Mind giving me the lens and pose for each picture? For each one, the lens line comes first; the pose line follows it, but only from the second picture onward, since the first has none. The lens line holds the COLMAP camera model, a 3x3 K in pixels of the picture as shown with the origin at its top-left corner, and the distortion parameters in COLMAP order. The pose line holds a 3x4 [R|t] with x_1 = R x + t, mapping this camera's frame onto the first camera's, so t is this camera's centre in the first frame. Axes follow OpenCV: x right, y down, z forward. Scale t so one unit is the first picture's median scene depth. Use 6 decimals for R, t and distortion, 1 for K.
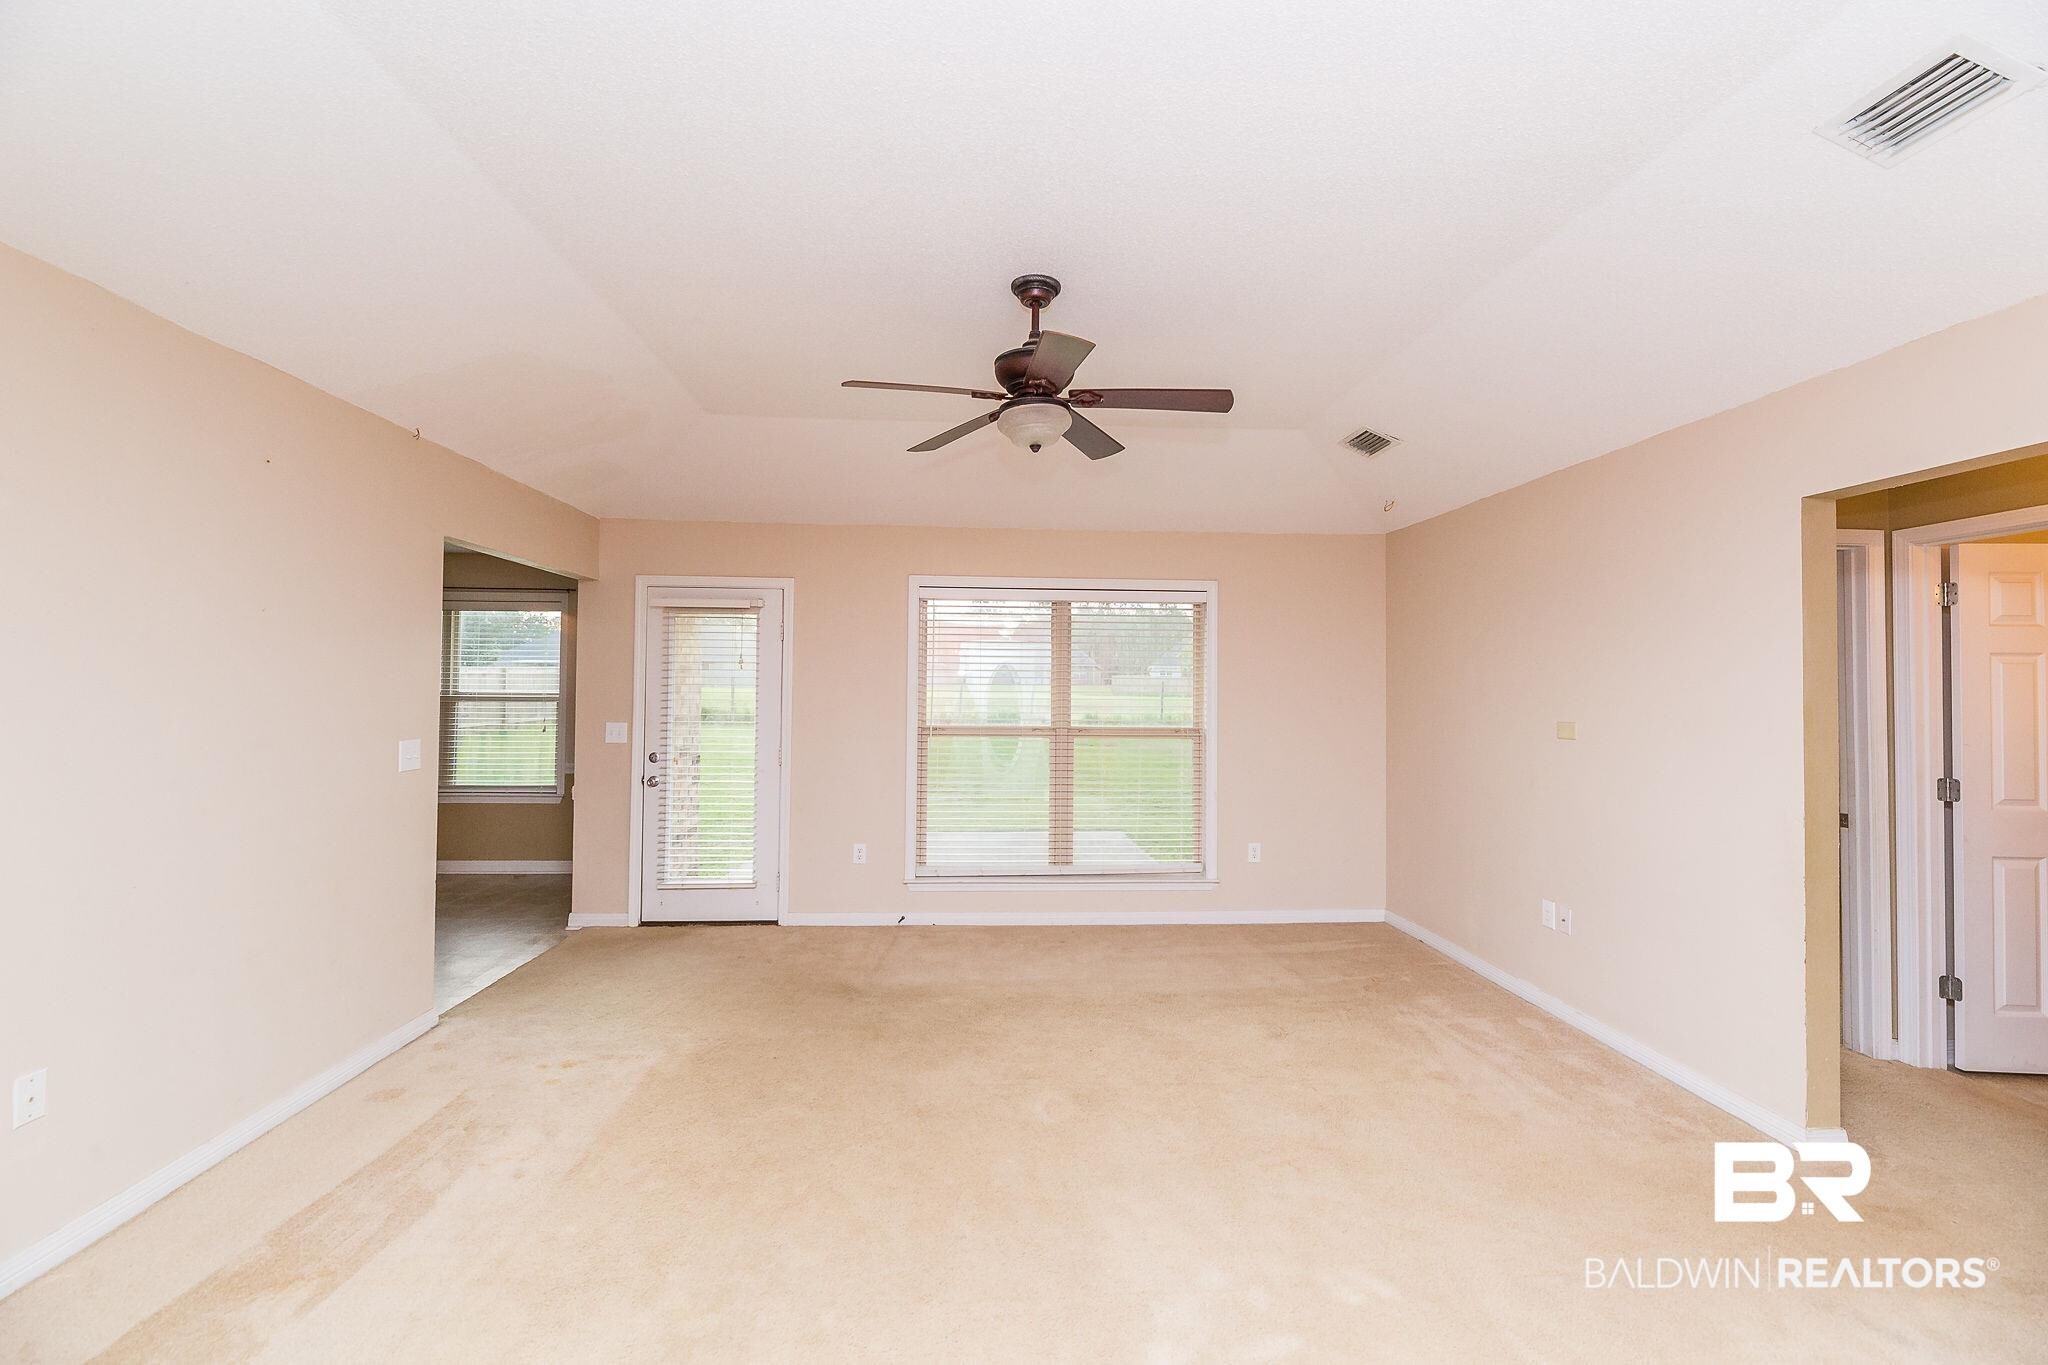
lens RADIAL K [[845.0, 0, 1015.5], [0, 845.0, 672.8], [0, 0, 1]] dist [0.000559, -0.003047]
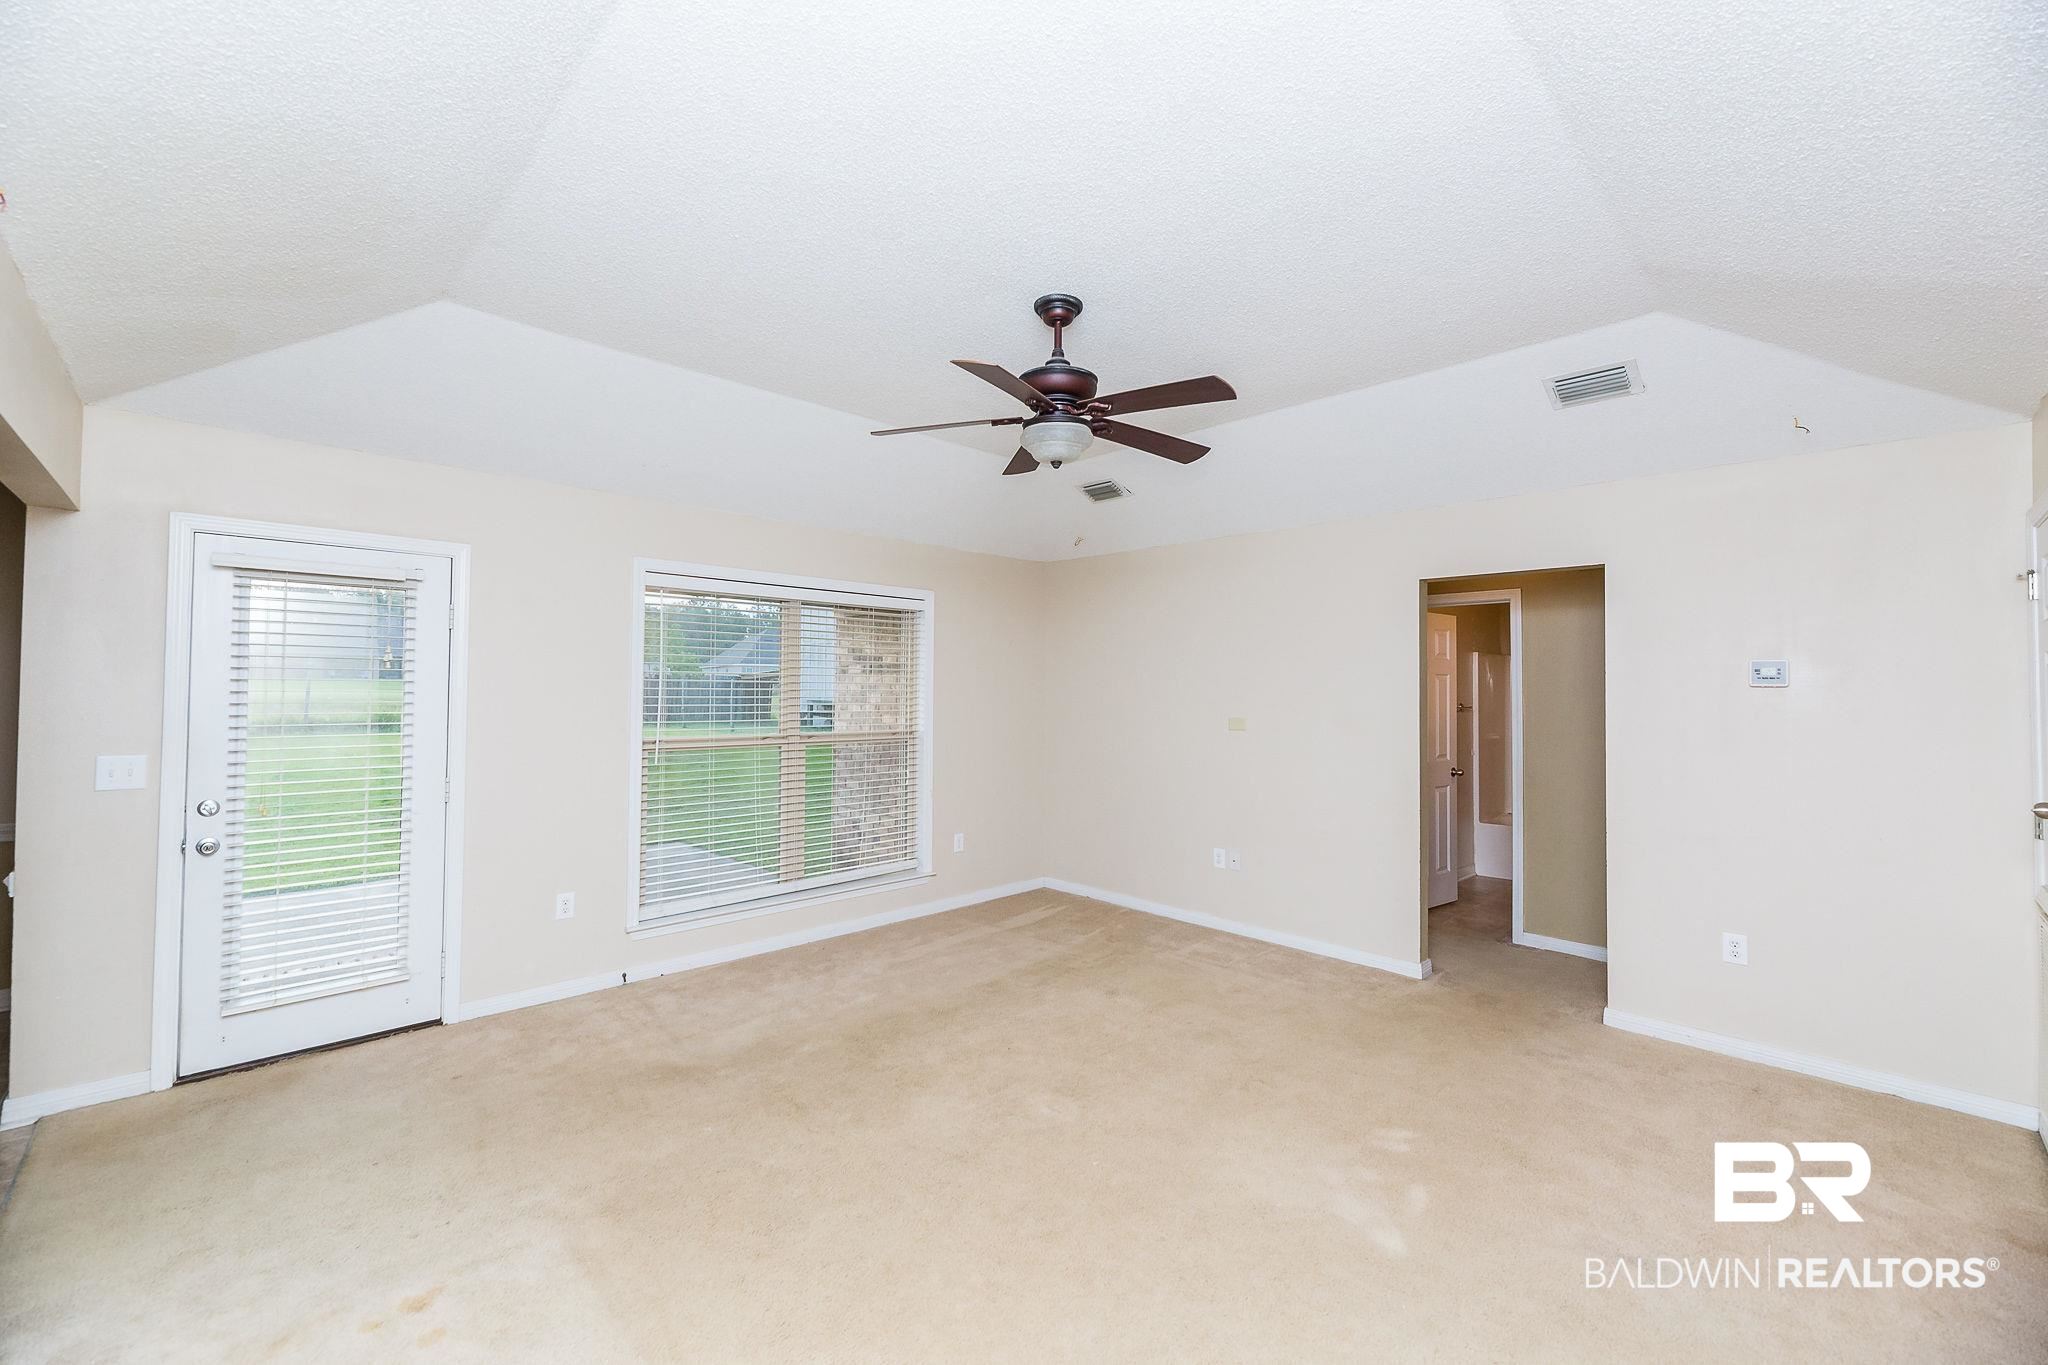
lens RADIAL K [[822.7, 0, 1014.7], [0, 822.7, 671.3], [0, 0, 1]] dist [0.000393, -0.003185]
pose [[0.757418, 0.011587, 0.652828, -0.411550], [-0.016263, 0.999867, 0.001122, -0.011981], [-0.652728, -0.011467, 0.757506, 0.172326]]
